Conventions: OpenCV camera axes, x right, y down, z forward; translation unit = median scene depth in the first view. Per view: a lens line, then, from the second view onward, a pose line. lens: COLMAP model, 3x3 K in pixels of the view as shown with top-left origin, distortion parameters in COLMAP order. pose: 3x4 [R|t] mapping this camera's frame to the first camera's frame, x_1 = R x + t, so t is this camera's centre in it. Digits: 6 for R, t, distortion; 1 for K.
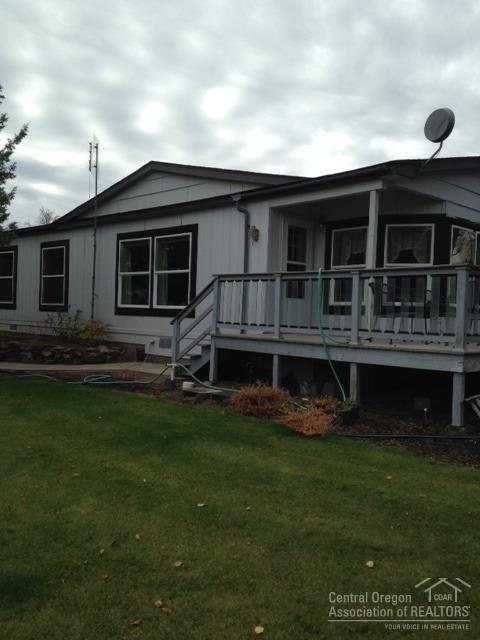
lens RADIAL K [[605.0, 0, 240.0], [0, 605.0, 320.0], [0, 0, 1]] dist [0.005019, 0.006889]
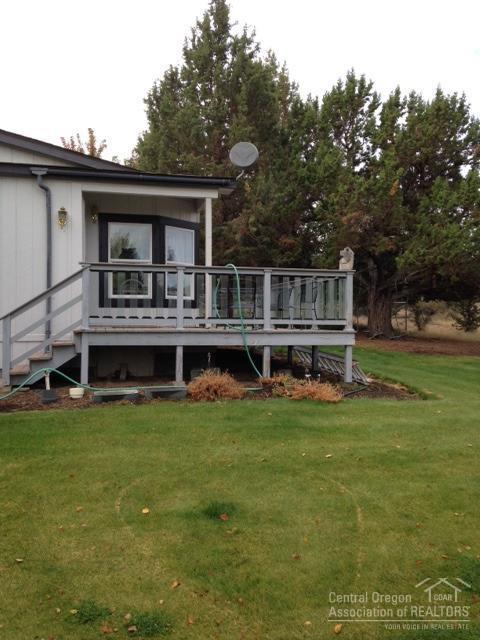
lens RADIAL K [[605.0, 0, 240.0], [0, 605.0, 320.0], [0, 0, 1]] dist [0.005019, 0.006889]
pose [[0.439325, -0.025135, 0.897977, -0.733386], [0.017292, 0.999660, 0.019522, -0.004346], [-0.898162, 0.006952, 0.439610, 0.415227]]
